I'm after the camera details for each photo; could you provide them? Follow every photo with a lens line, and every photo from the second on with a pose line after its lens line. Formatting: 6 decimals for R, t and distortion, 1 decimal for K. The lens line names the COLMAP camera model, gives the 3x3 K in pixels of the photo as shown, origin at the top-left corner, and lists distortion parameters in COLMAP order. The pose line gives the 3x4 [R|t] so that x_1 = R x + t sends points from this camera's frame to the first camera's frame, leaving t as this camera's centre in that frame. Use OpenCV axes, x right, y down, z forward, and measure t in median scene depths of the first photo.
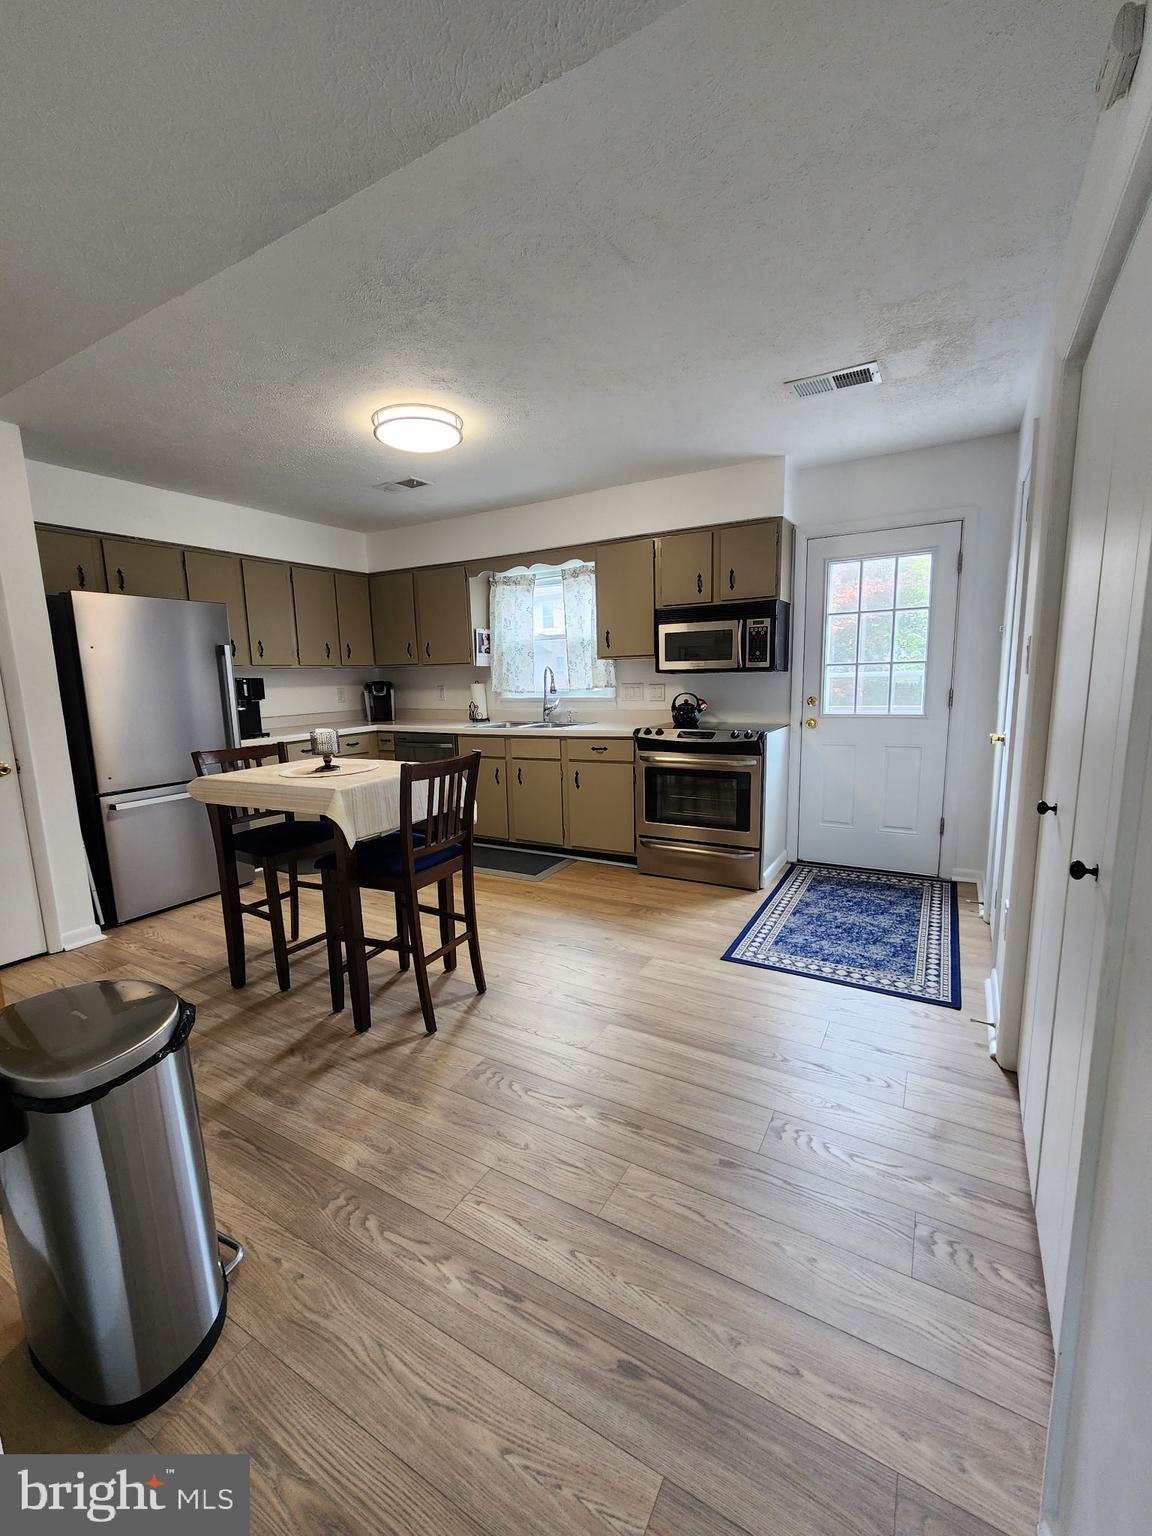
lens RADIAL K [[629.3, 0, 576.0], [0, 629.3, 768.0], [0, 0, 1]] dist [0.008817, 0.000282]
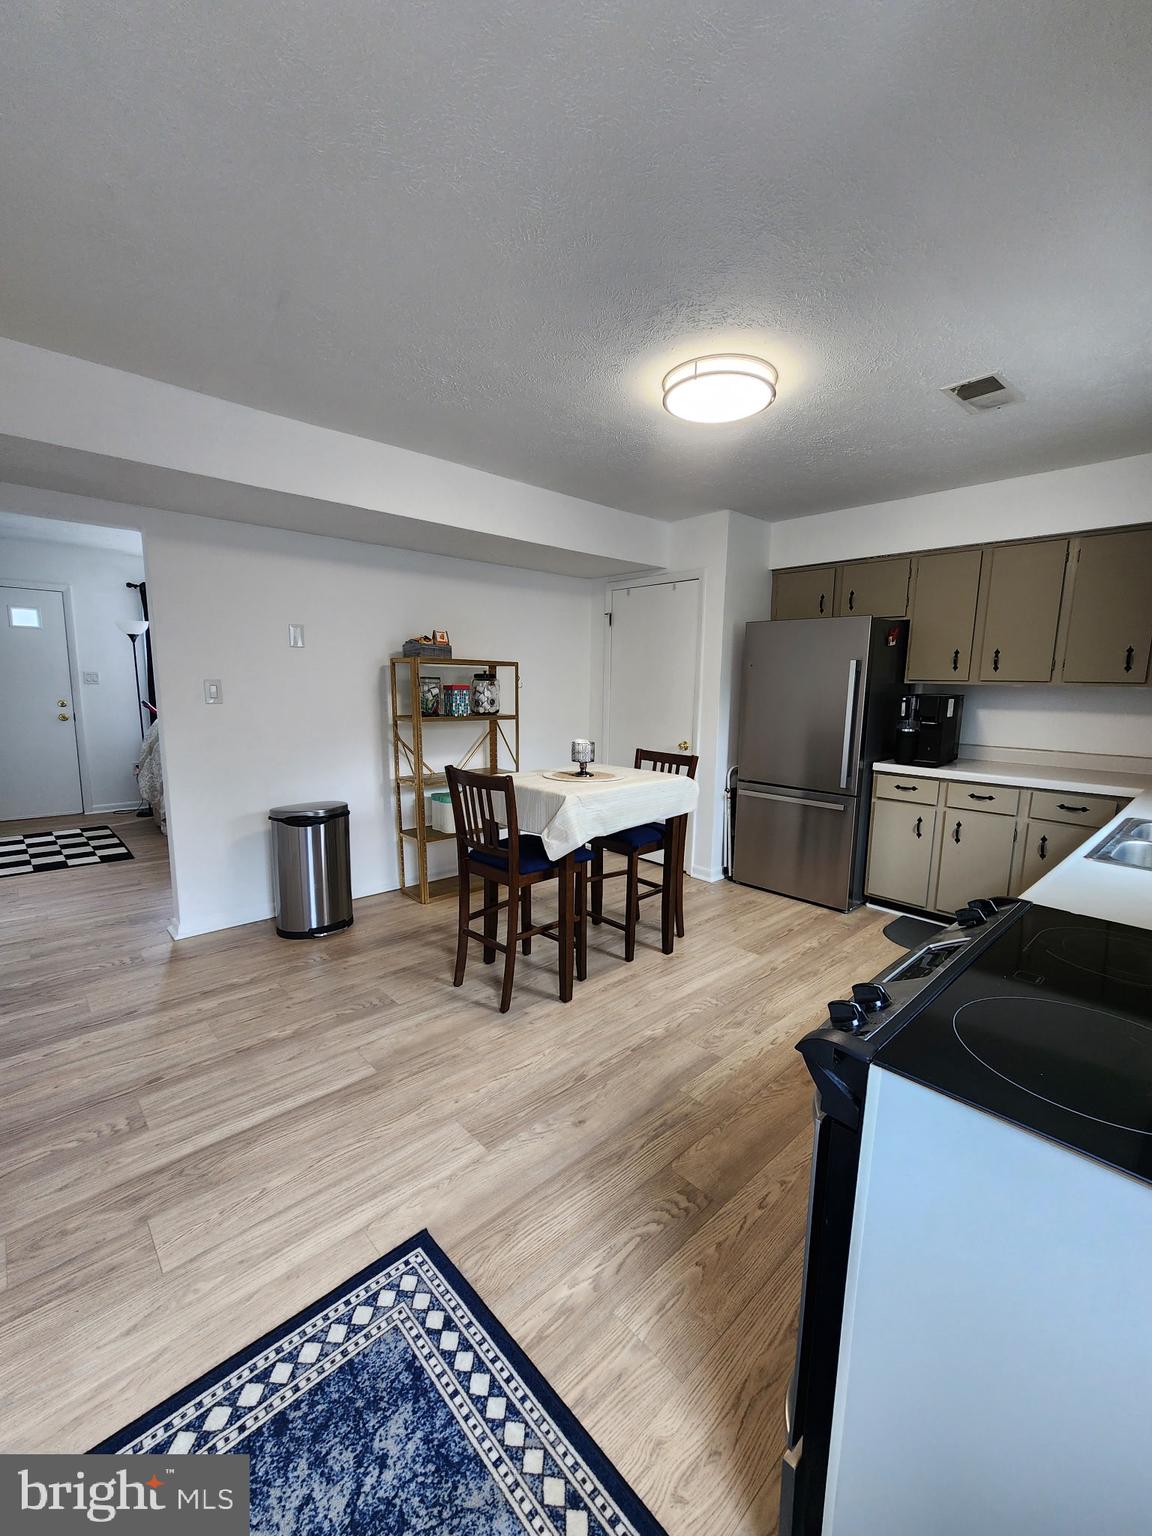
lens RADIAL K [[605.8, 0, 571.6], [0, 605.8, 780.2], [0, 0, 1]] dist [-0.000698, 0.000289]
pose [[-0.272037, 0.182557, -0.944812, 0.605671], [-0.148737, 0.962064, 0.228716, -0.219224], [0.950722, 0.202748, -0.234564, 1.118621]]
